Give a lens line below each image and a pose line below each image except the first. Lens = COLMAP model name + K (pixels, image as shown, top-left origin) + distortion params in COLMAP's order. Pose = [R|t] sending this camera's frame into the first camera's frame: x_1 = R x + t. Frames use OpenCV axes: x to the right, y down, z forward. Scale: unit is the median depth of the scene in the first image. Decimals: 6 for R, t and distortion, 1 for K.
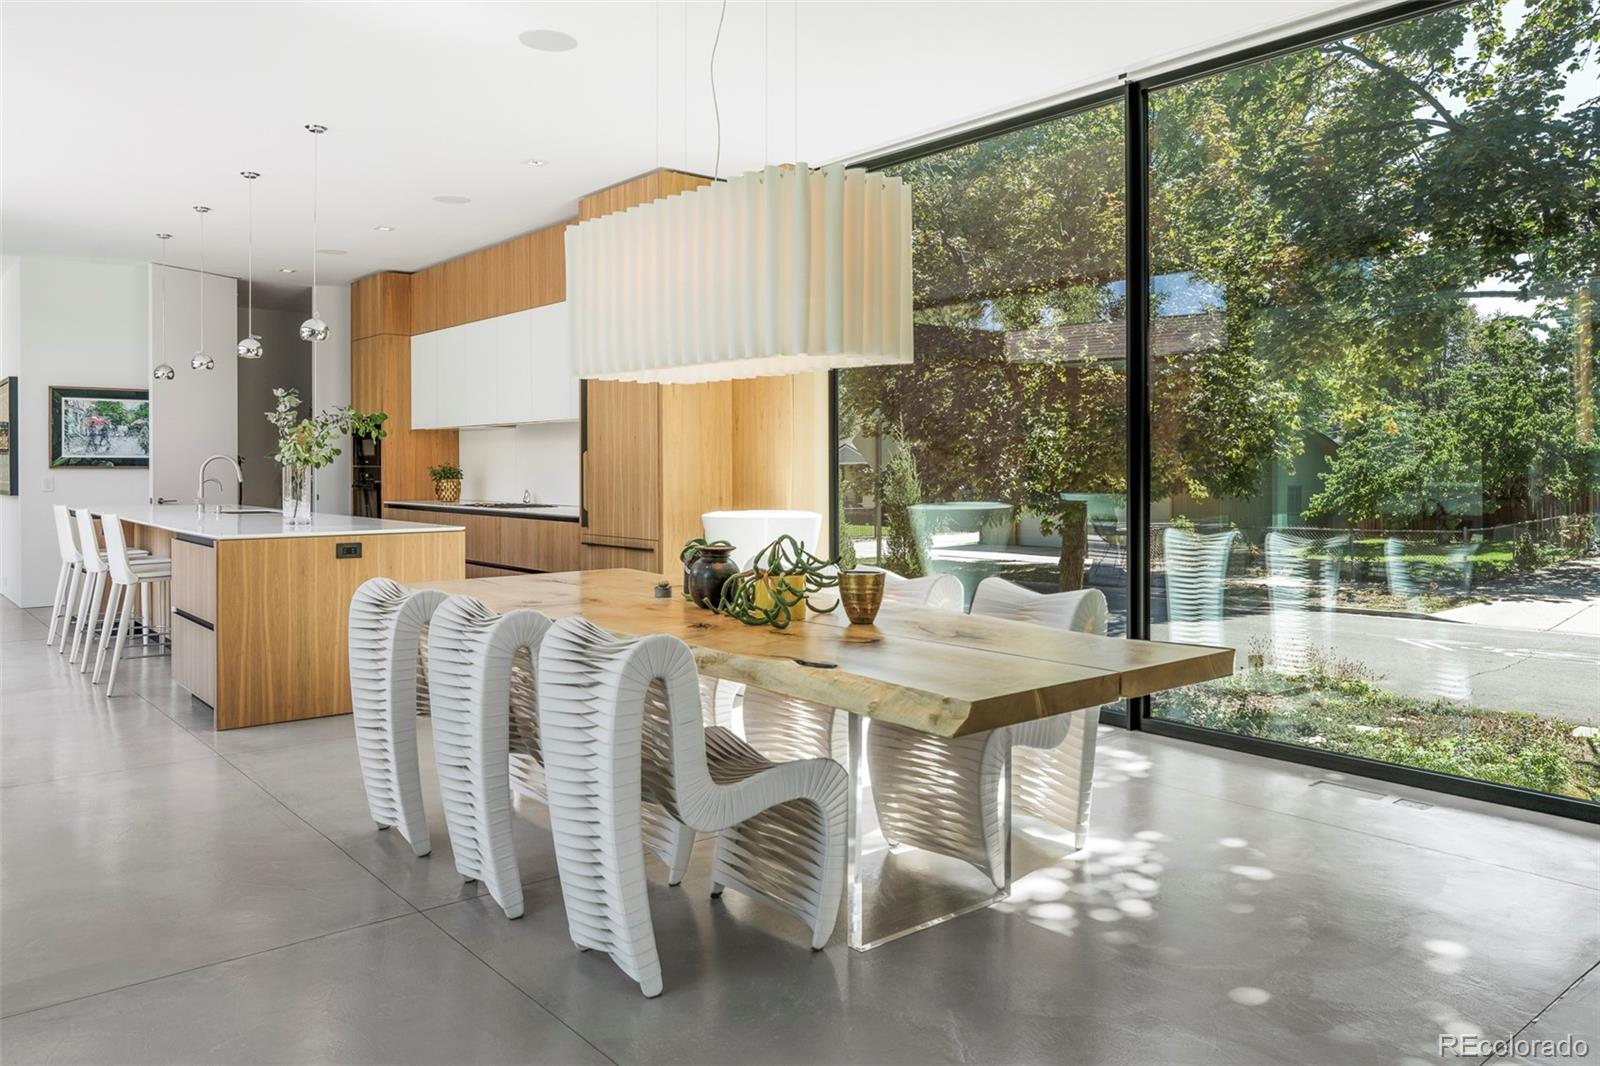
lens RADIAL K [[1167.4, 0, 800.0], [0, 1167.4, 533.0], [0, 0, 1]] dist [0.001262, 0.000224]
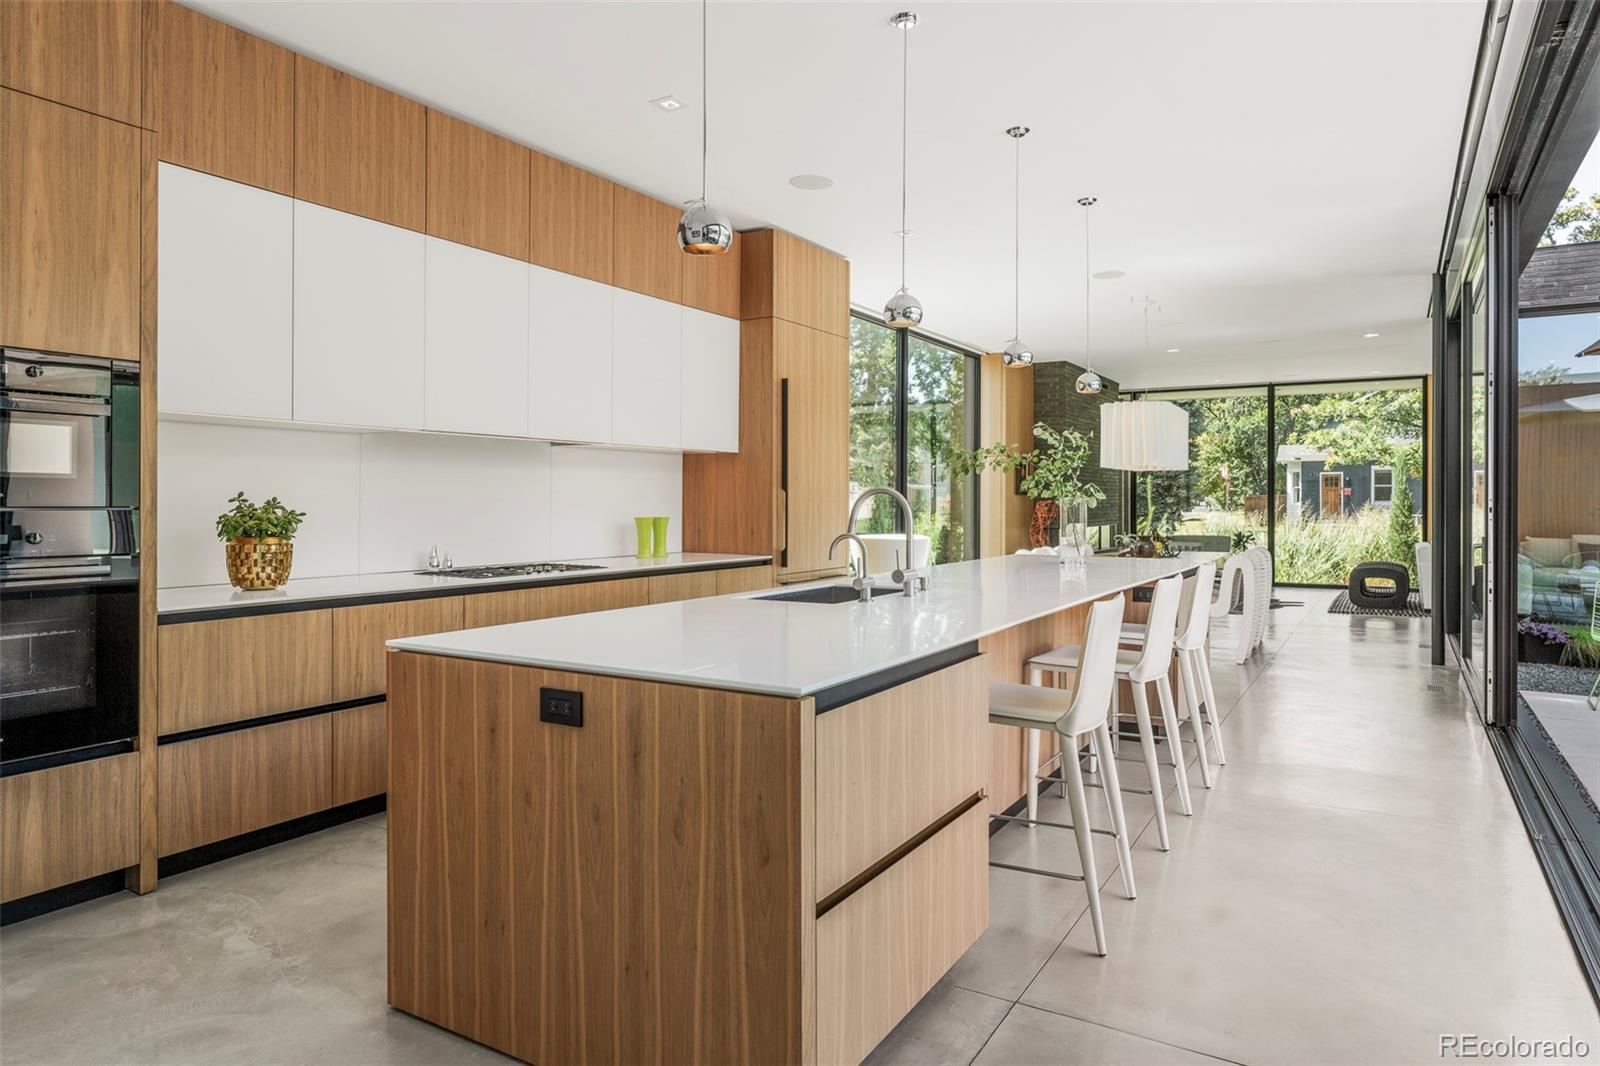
lens RADIAL K [[969.3, 0, 800.9], [0, 969.3, 506.1], [0, 0, 1]] dist [-0.000951, 0.000862]
pose [[-0.325954, 0.000293, 0.945386, -0.698755], [0.060090, 0.997984, 0.020408, -0.051713], [-0.943474, 0.063461, -0.325315, 0.918895]]
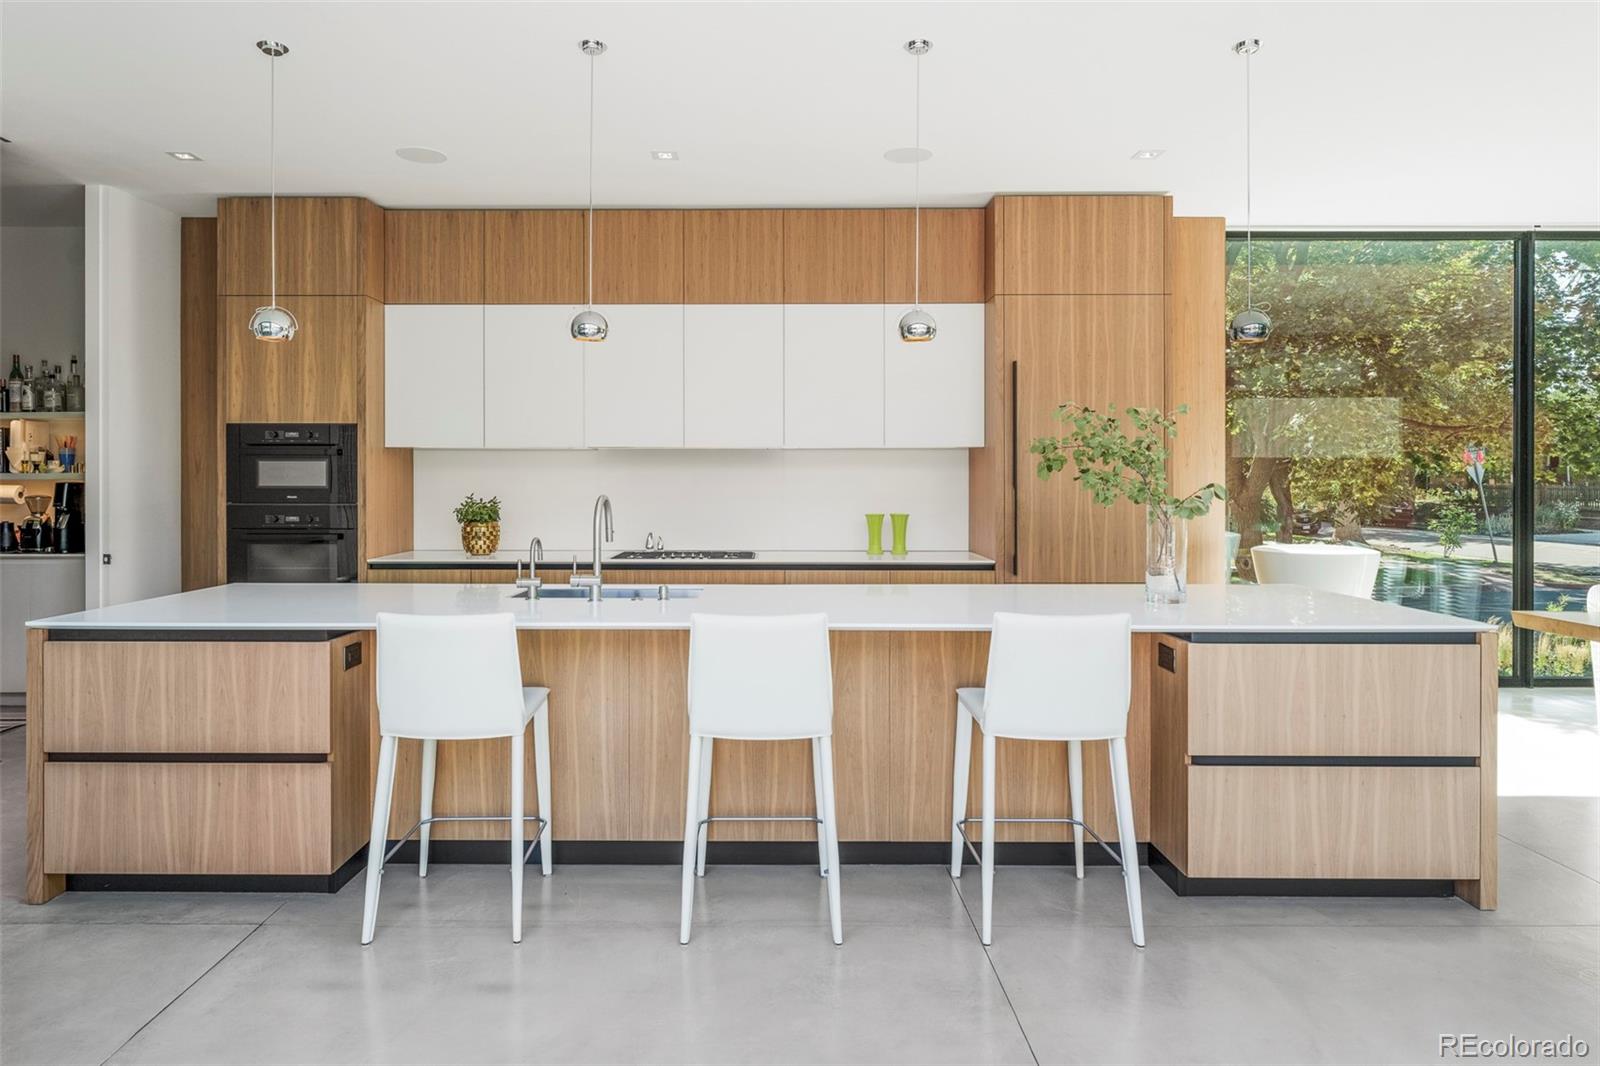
lens RADIAL K [[962.0, 0, 793.1], [0, 962.0, 490.2], [0, 0, 1]] dist [-0.002325, -0.000539]
pose [[0.634010, -0.003241, 0.773318, -0.614954], [0.047573, 0.998261, -0.034818, -0.035397], [-0.771860, 0.058864, 0.633061, 0.495948]]
